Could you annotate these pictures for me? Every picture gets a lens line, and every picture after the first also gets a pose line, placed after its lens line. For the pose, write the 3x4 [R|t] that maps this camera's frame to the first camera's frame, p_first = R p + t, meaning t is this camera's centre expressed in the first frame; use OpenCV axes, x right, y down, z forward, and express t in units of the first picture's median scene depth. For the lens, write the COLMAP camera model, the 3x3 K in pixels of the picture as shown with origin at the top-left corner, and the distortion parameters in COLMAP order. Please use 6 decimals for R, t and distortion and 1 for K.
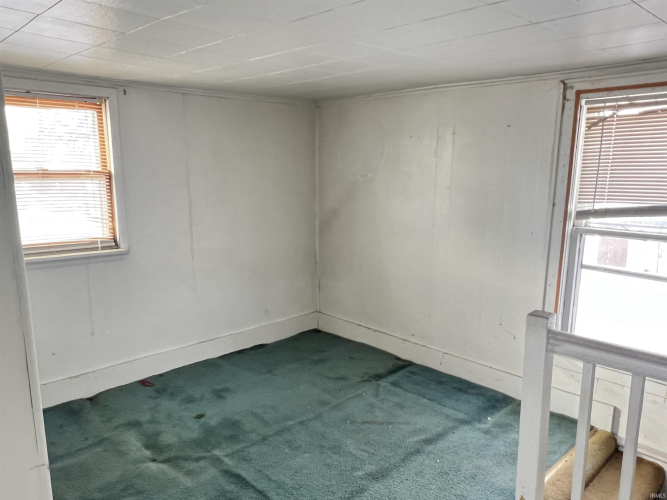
lens RADIAL K [[503.7, 0, 286.5], [0, 503.7, 258.2], [0, 0, 1]] dist [0.031392, -0.034974]
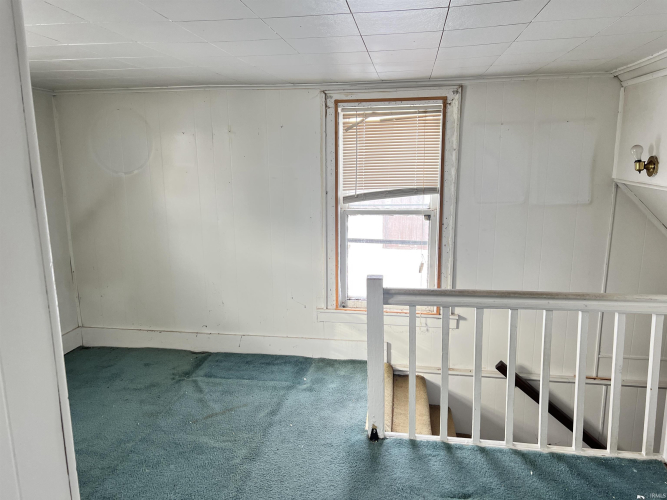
lens RADIAL K [[503.7, 0, 328.0], [0, 503.7, 251.8], [0, 0, 1]] dist [0.031392, -0.034974]
pose [[0.783299, -0.122445, 0.609466, -0.228397], [0.123700, 0.991504, 0.040217, -0.012165], [-0.609213, 0.043890, 0.791791, 0.041309]]
